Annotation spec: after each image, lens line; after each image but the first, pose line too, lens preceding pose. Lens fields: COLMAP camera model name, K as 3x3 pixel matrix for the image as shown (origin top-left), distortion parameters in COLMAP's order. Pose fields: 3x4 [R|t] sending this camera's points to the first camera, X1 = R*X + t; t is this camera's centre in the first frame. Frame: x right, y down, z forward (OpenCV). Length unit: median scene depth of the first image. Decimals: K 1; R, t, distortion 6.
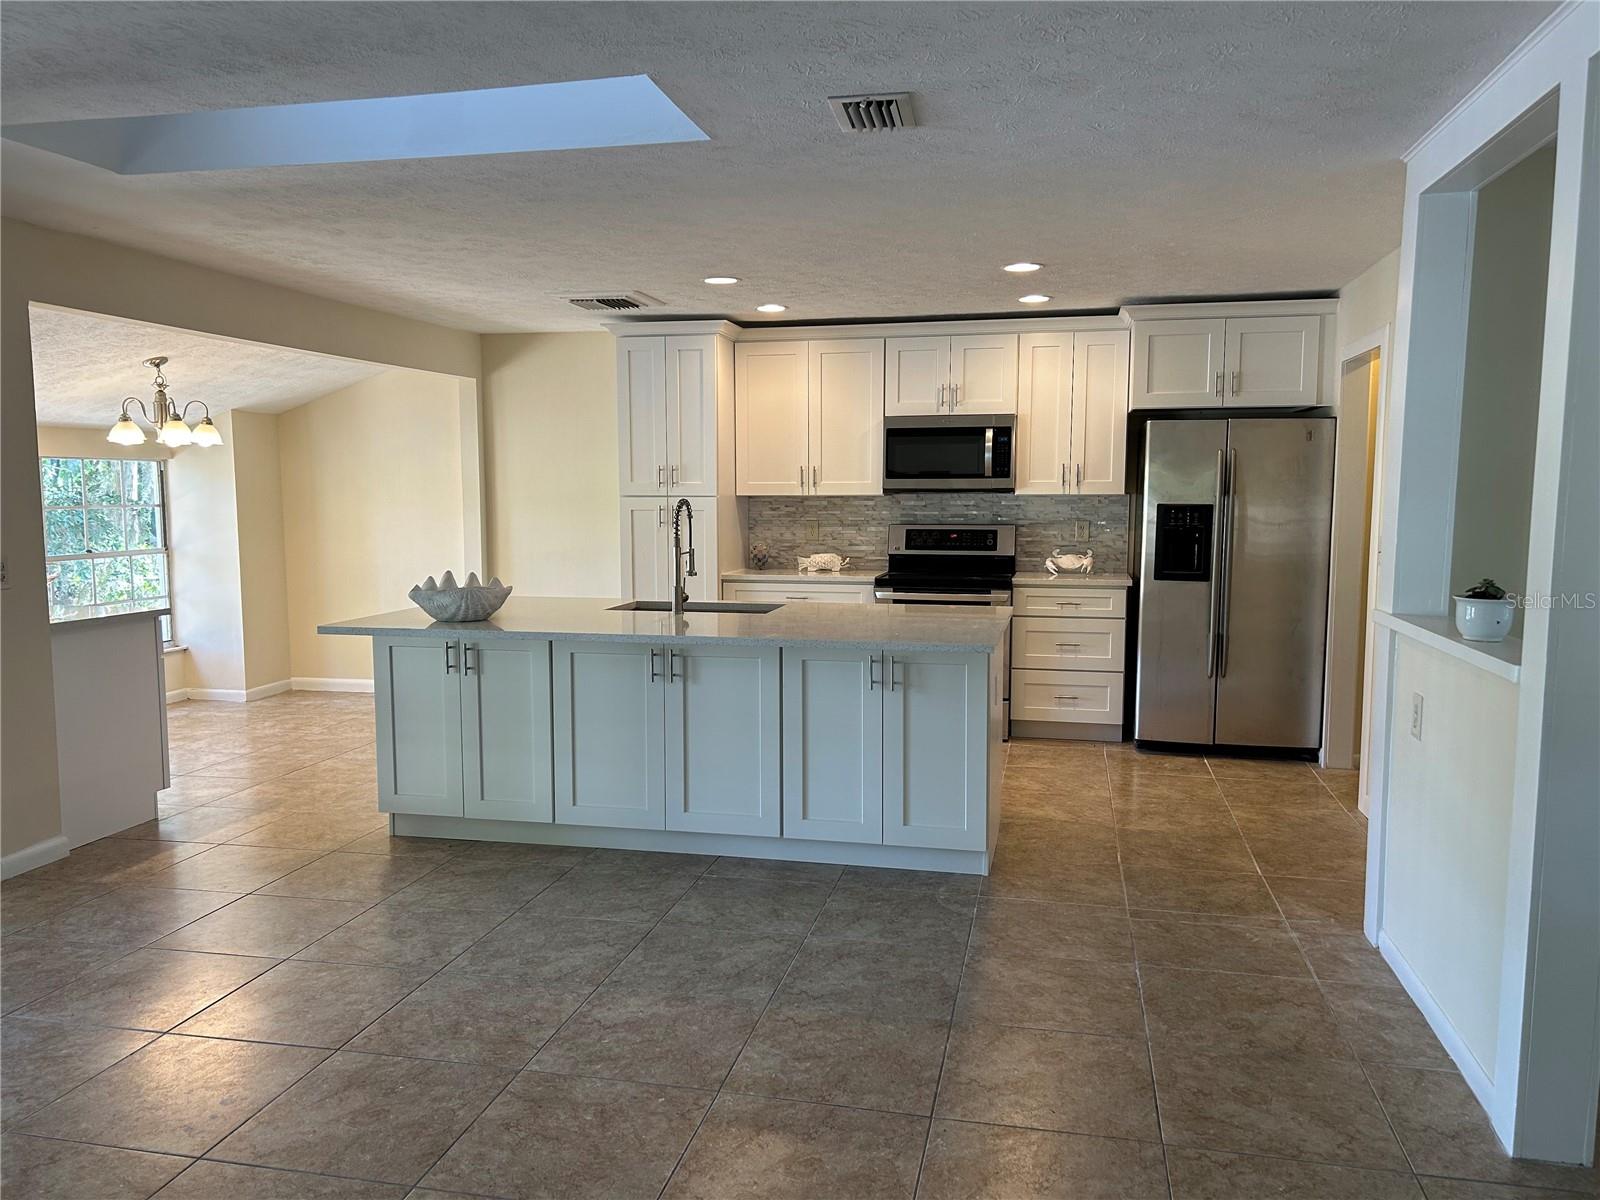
lens RADIAL K [[1197.6, 0, 800.0], [0, 1197.6, 600.0], [0, 0, 1]] dist [0.130036, -0.183675]
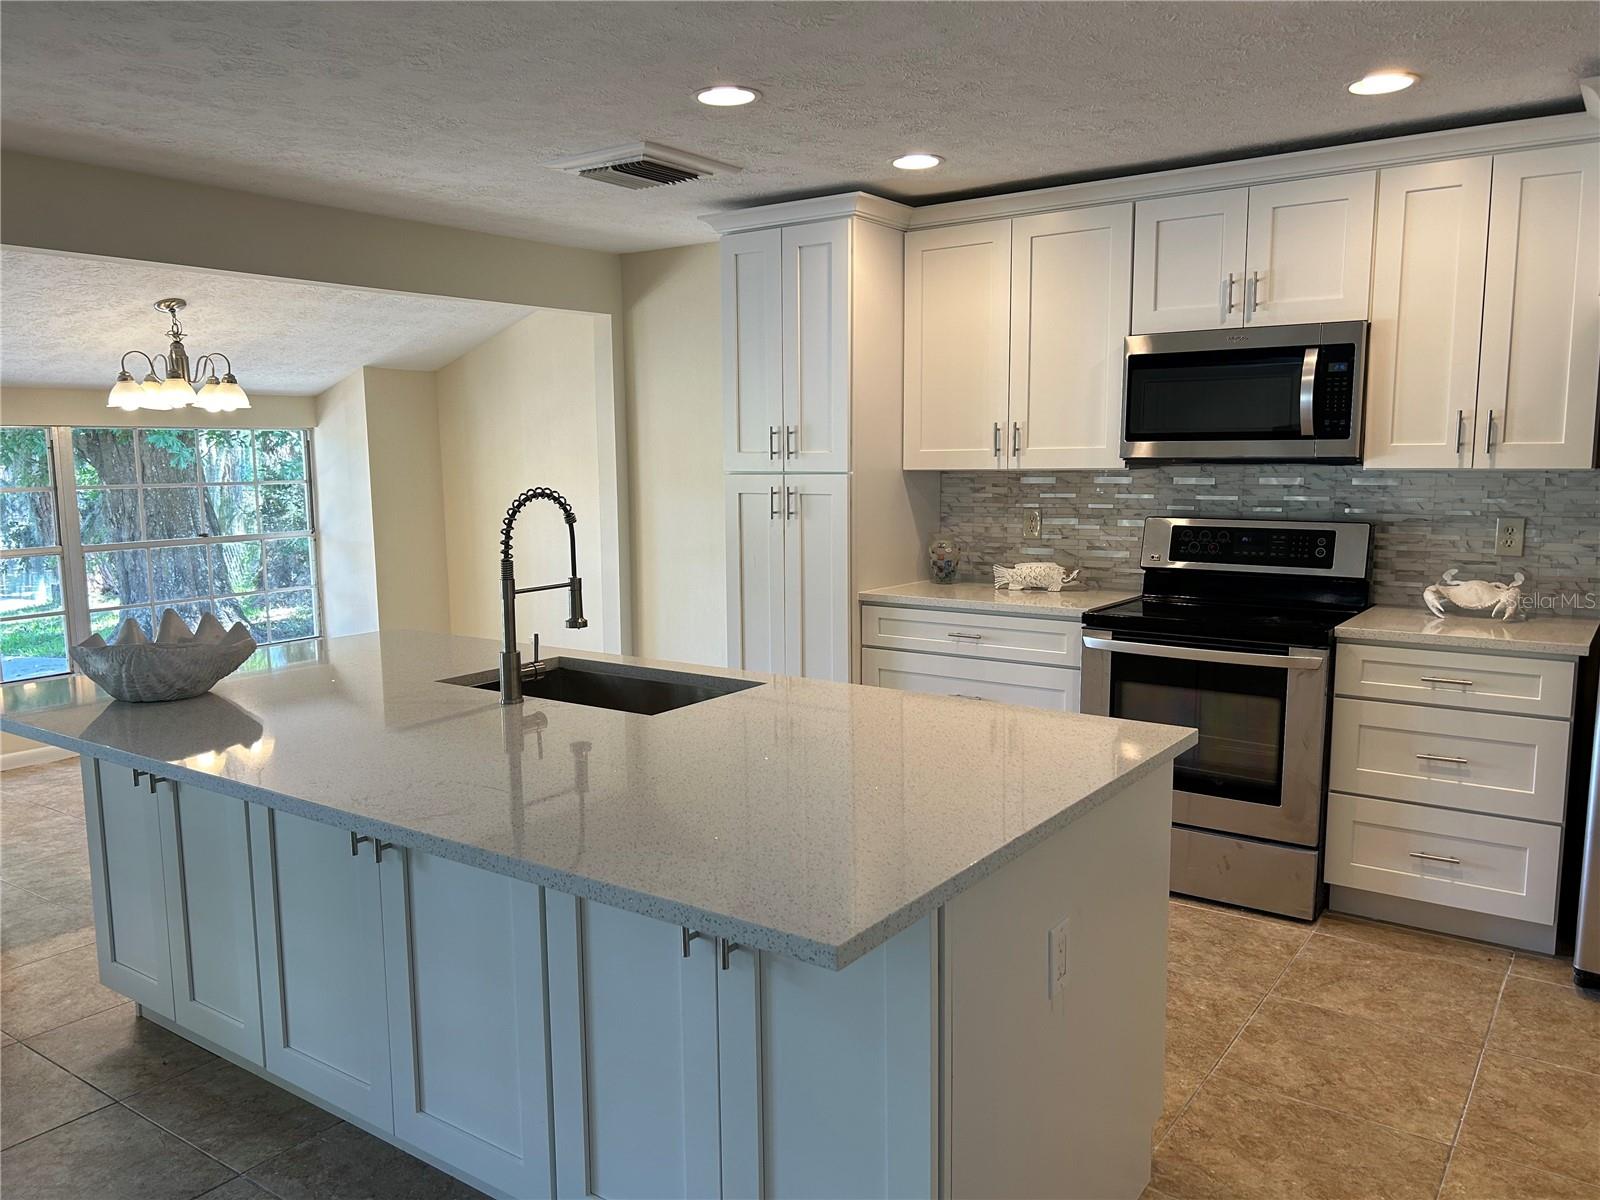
lens RADIAL K [[1229.2, 0, 800.0], [0, 1229.2, 600.0], [0, 0, 1]] dist [0.041093, -0.004620]
pose [[0.923151, 0.040069, -0.382344, 0.157851], [-0.028525, 0.998951, 0.035817, -0.040157], [0.383378, -0.022158, 0.923326, 0.374235]]
